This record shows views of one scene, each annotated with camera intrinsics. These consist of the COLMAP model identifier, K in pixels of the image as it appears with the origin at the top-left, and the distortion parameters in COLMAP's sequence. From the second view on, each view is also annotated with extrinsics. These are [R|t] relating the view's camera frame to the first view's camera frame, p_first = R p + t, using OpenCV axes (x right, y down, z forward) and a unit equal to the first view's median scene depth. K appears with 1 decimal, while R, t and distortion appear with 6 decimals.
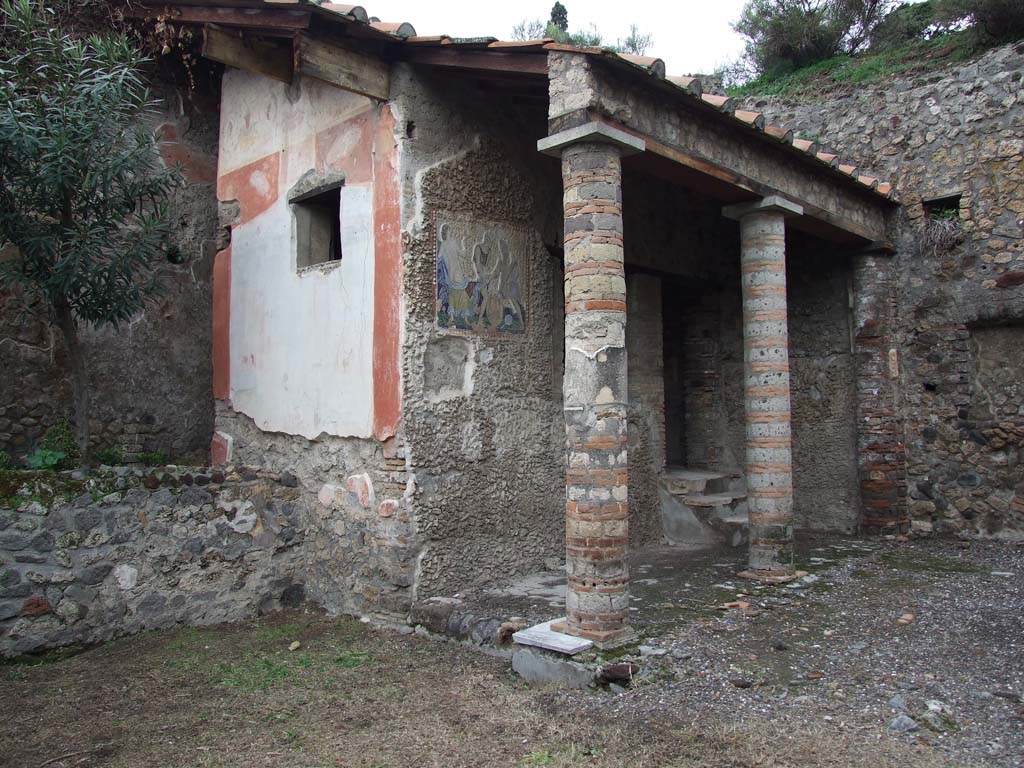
lens RADIAL K [[833.4, 0, 526.8], [0, 833.4, 370.0], [0, 0, 1]] dist [-0.073207, 0.074063]
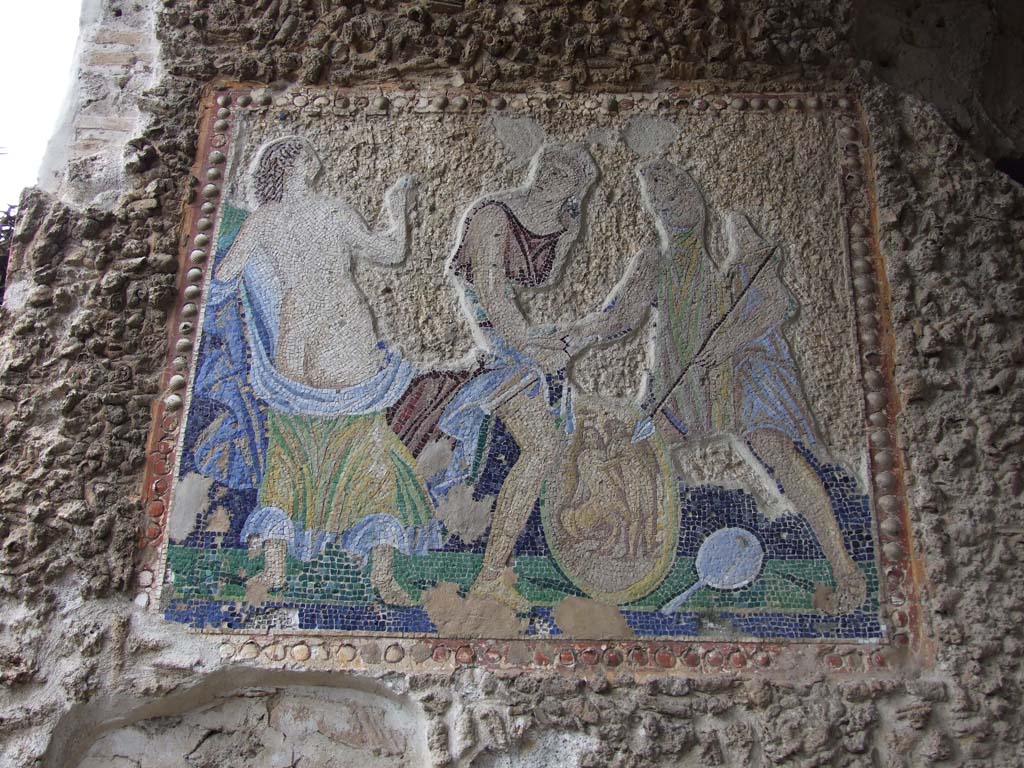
lens RADIAL K [[1123.4, 0, 511.8], [0, 1123.4, 379.1], [0, 0, 1]] dist [-0.027037, 0.000000]
pose [[0.677928, -0.279804, -0.679797, 0.113900], [0.004408, 0.926263, -0.376853, -0.008931], [0.735115, 0.252483, 0.629173, 0.831312]]
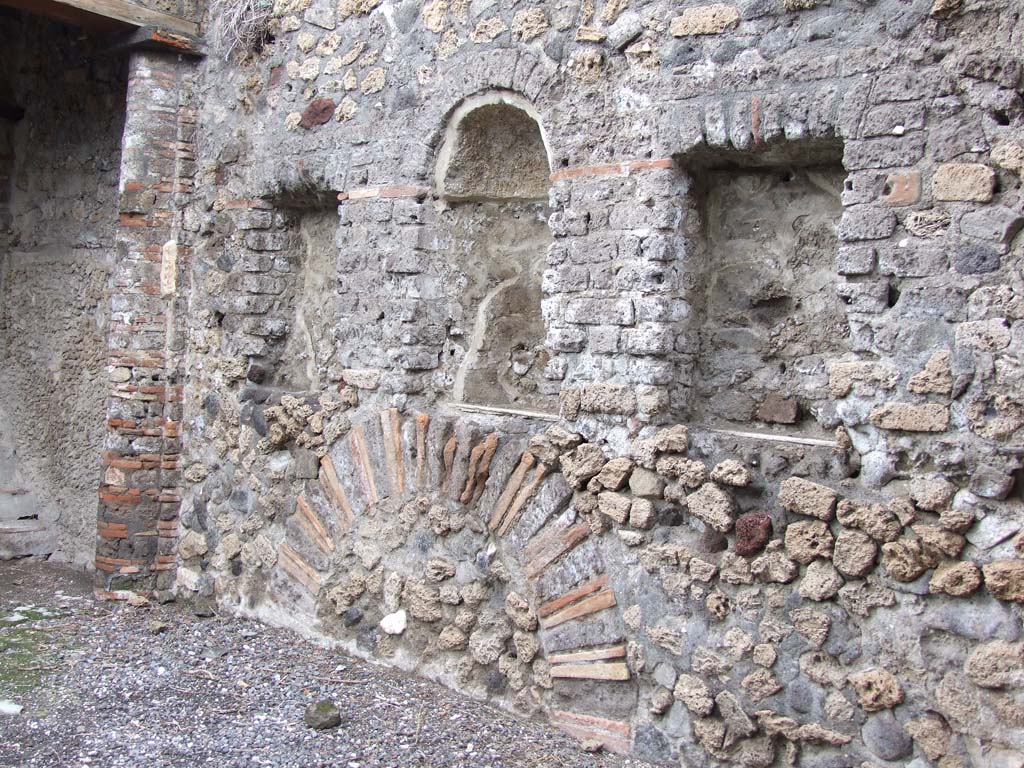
lens RADIAL K [[1123.4, 0, 537.4], [0, 1123.4, 376.7], [0, 0, 1]] dist [-0.027037, 0.000000]
pose [[0.995618, 0.080388, 0.047768, 0.777787], [-0.083538, 0.994176, 0.068079, -0.008506], [-0.042017, -0.071771, 0.996536, 0.331219]]
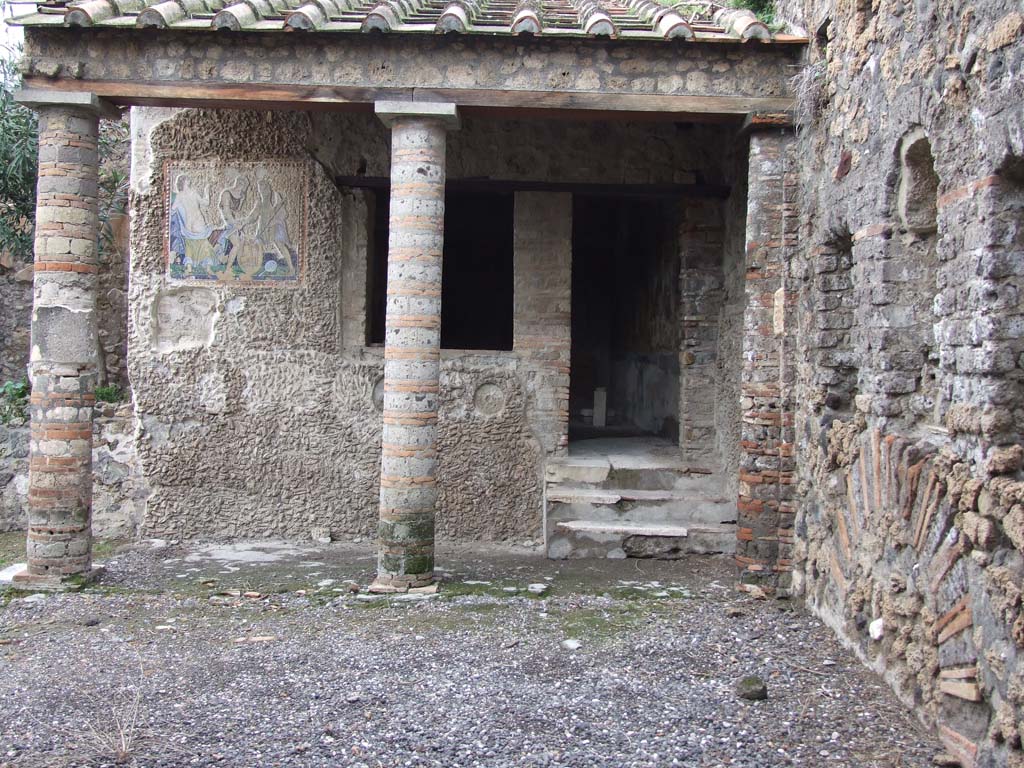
lens RADIAL K [[1123.4, 0, 505.4], [0, 1123.4, 373.2], [0, 0, 1]] dist [-0.027037, 0.000000]
pose [[0.682278, 0.045036, -0.729705, 1.097461], [0.009546, 0.997467, 0.070487, -0.027294], [0.731031, -0.055057, 0.680120, 0.337550]]
